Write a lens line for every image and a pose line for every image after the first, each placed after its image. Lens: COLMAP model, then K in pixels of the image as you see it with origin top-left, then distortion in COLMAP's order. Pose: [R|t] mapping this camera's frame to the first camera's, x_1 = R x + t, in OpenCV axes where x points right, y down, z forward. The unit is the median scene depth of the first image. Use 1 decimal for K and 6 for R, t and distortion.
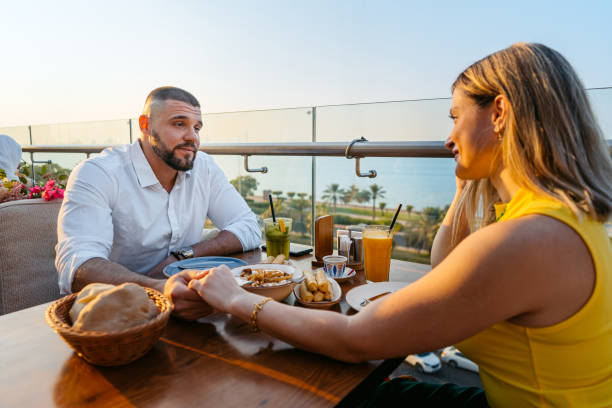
lens RADIAL K [[429.9, 0, 306.0], [0, 429.9, 204.0], [0, 0, 1]] dist [0.003593, 0.000750]
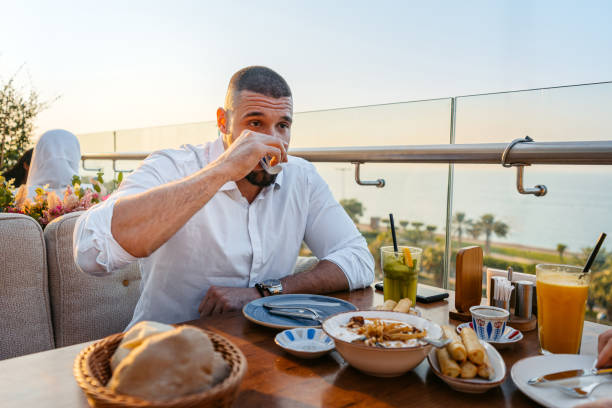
lens RADIAL K [[511.5, 0, 306.0], [0, 511.5, 204.0], [0, 0, 1]] dist [0.003405, 0.000101]
pose [[0.974490, 0.033569, -0.221906, -0.035770], [-0.046365, 0.997533, -0.052708, 0.015602], [0.219589, 0.061652, 0.973642, 0.150007]]
